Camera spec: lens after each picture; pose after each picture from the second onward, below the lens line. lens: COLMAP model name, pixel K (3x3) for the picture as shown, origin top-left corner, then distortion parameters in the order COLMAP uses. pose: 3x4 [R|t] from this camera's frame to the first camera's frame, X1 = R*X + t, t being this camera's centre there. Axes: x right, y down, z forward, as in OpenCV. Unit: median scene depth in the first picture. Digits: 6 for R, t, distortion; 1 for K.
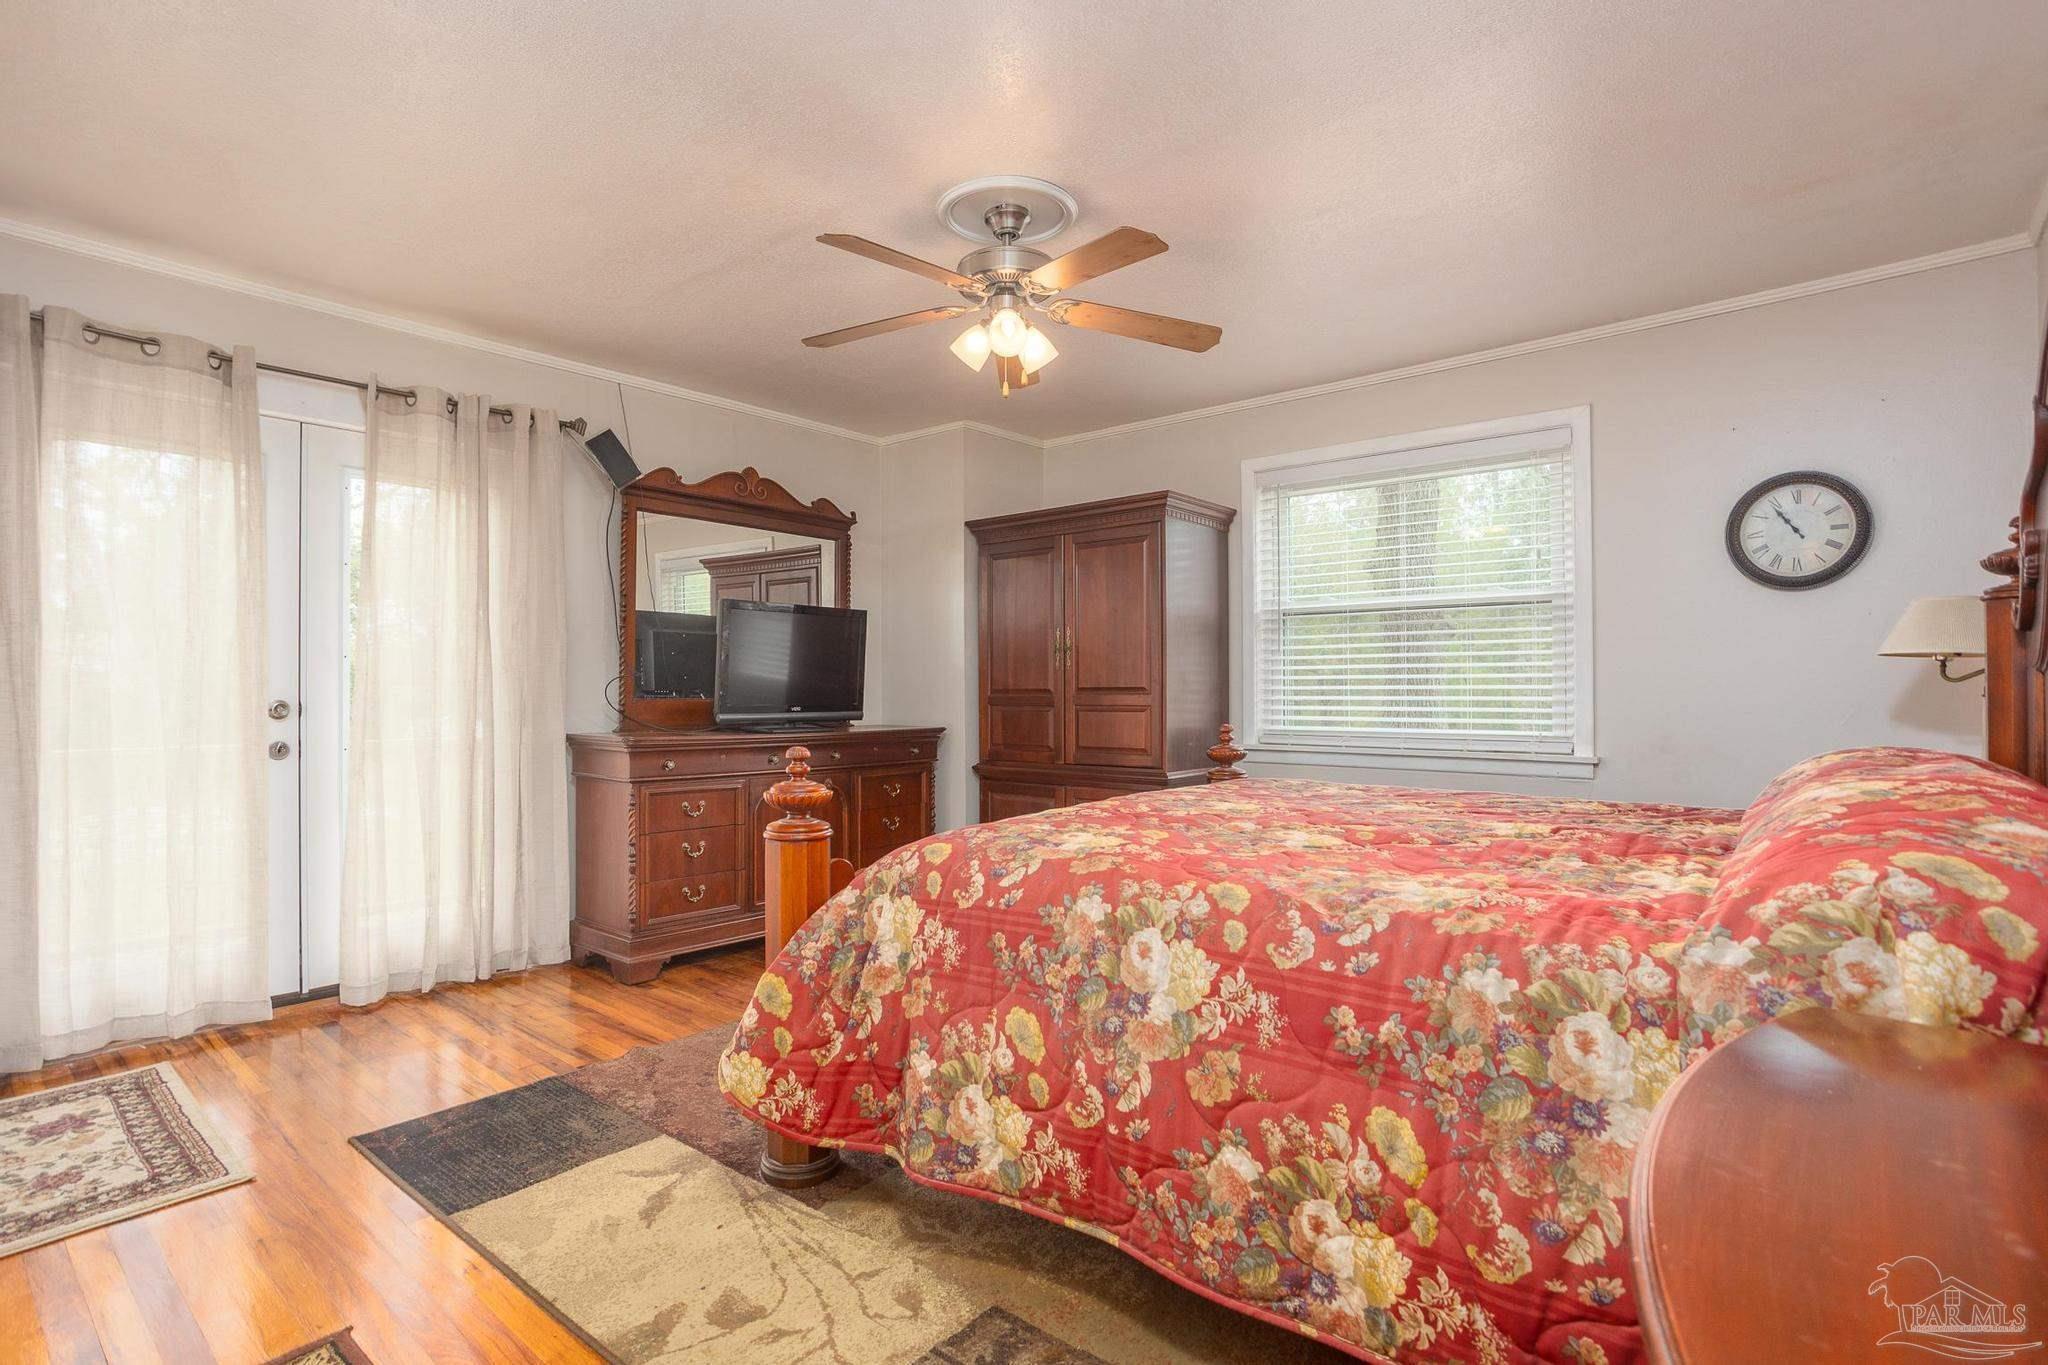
lens RADIAL K [[1001.1, 0, 1022.7], [0, 1001.1, 683.0], [0, 0, 1]] dist [-0.042093, 0.017765]
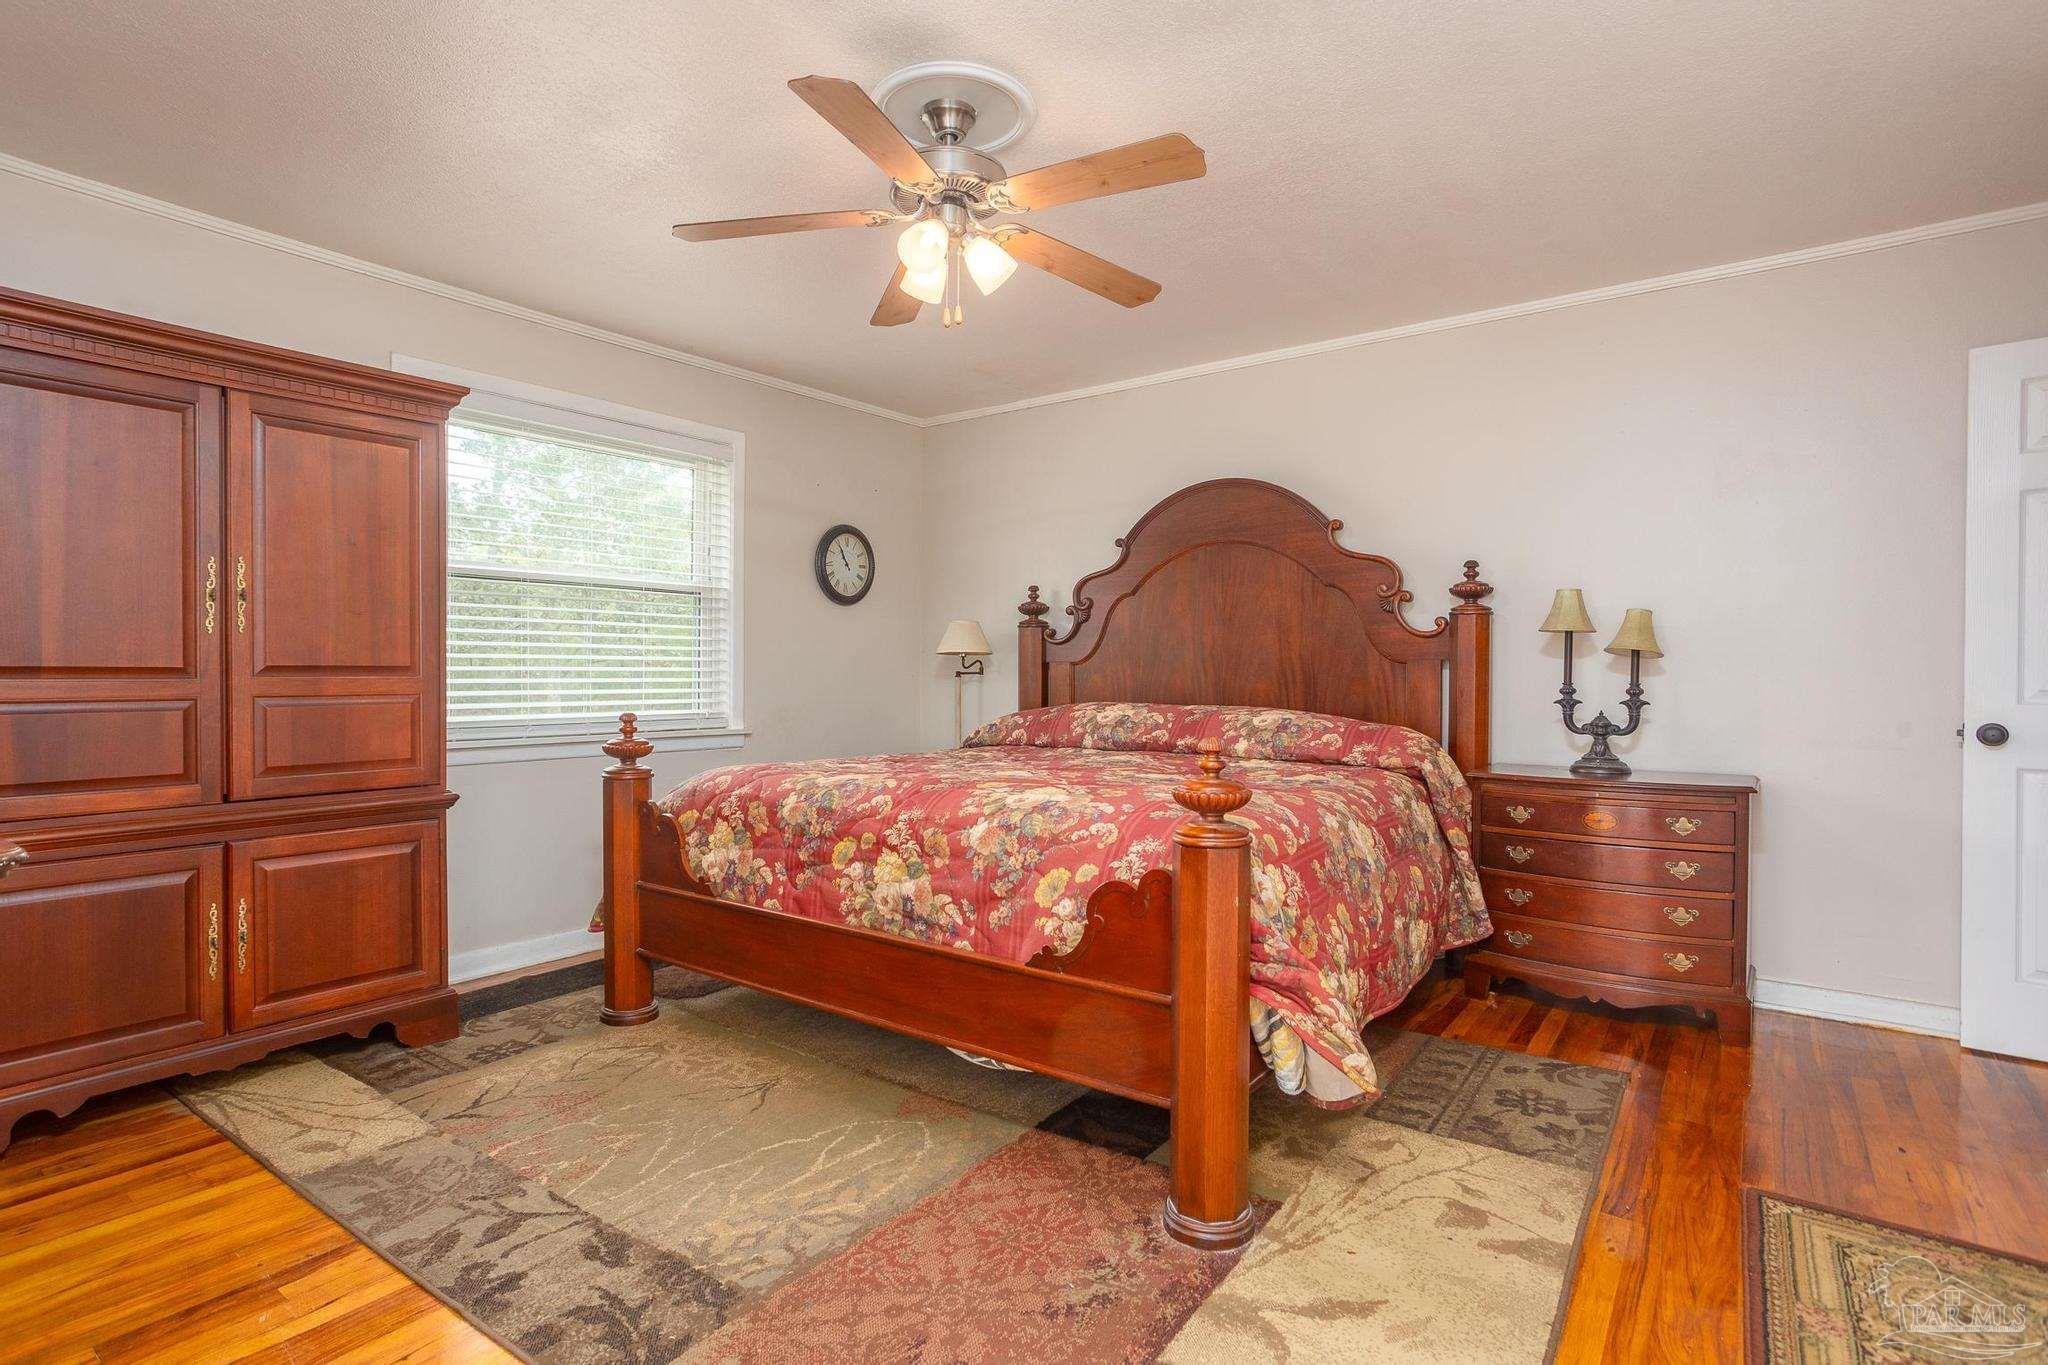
lens RADIAL K [[1001.1, 0, 1023.7], [0, 1001.1, 686.2], [0, 0, 1]] dist [-0.042093, 0.017765]
pose [[-0.071496, -0.009218, 0.997398, -0.856694], [-0.010819, 0.999906, 0.008466, 0.013001], [-0.997382, -0.010186, -0.071589, 0.984520]]
